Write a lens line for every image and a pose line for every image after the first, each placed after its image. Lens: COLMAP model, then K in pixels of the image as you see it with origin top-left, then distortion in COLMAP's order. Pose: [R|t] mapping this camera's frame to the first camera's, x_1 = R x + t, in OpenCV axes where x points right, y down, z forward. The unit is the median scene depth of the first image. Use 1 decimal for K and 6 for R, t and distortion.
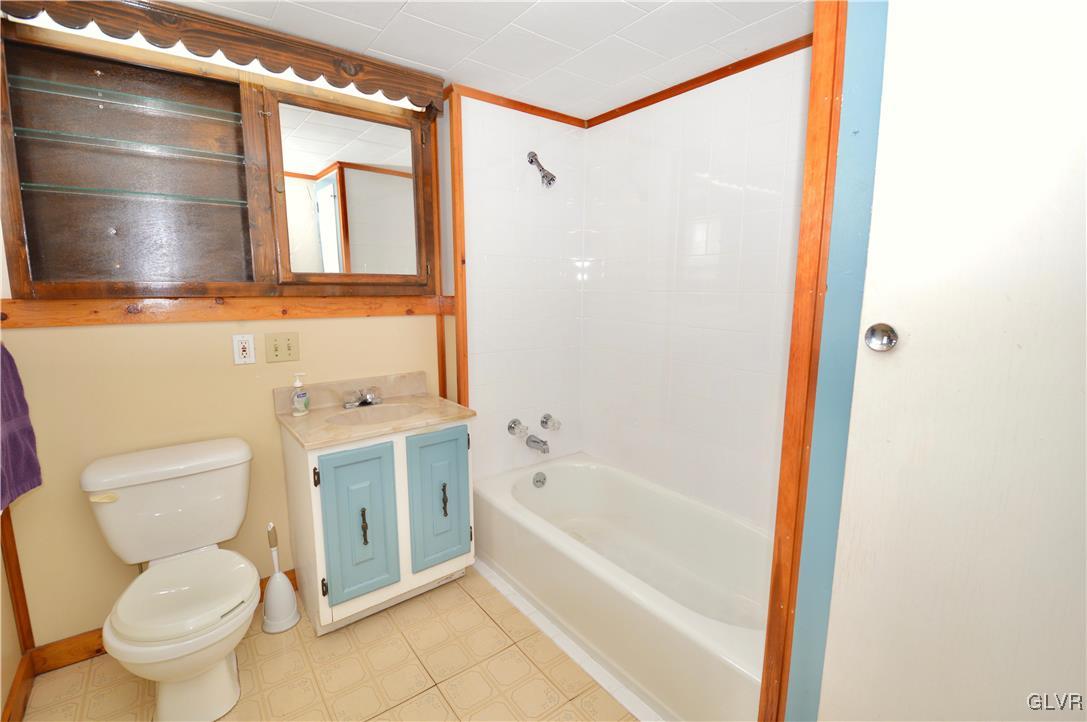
lens RADIAL K [[482.4, 0, 548.0], [0, 482.4, 358.0], [0, 0, 1]] dist [0.018536, -0.021935]
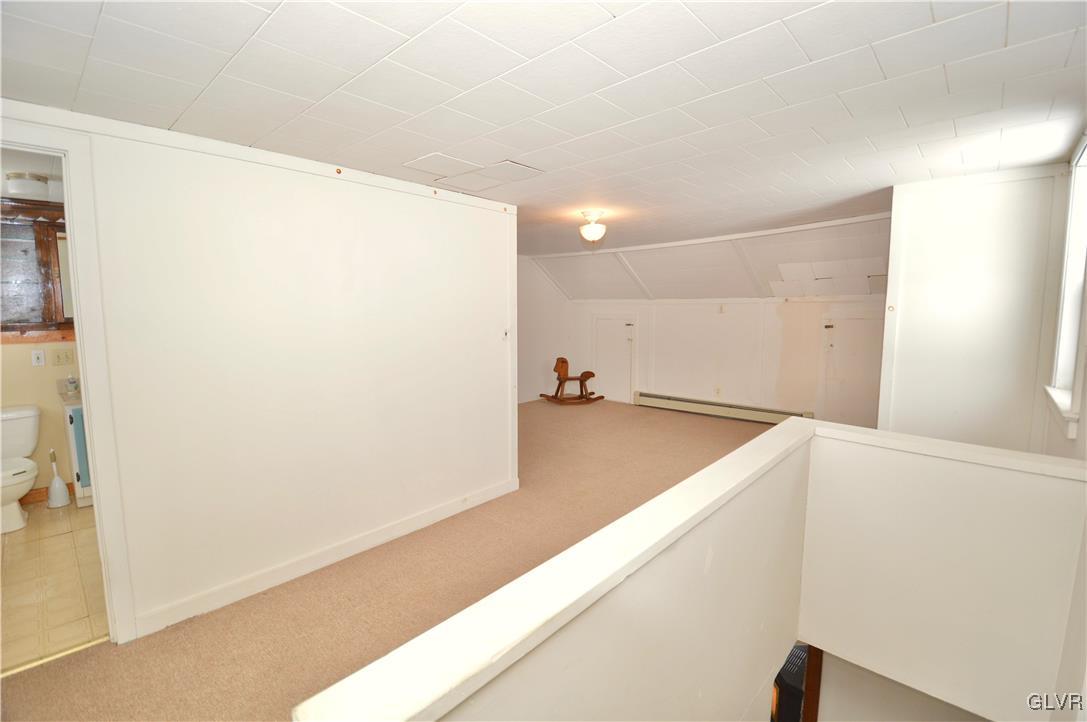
lens RADIAL K [[482.4, 0, 548.0], [0, 482.4, 358.0], [0, 0, 1]] dist [0.018536, -0.021935]
pose [[0.987085, -0.022590, 0.158596, 1.045695], [0.028169, 0.999058, -0.033019, 0.099921], [-0.157701, 0.037060, 0.986791, -1.160145]]
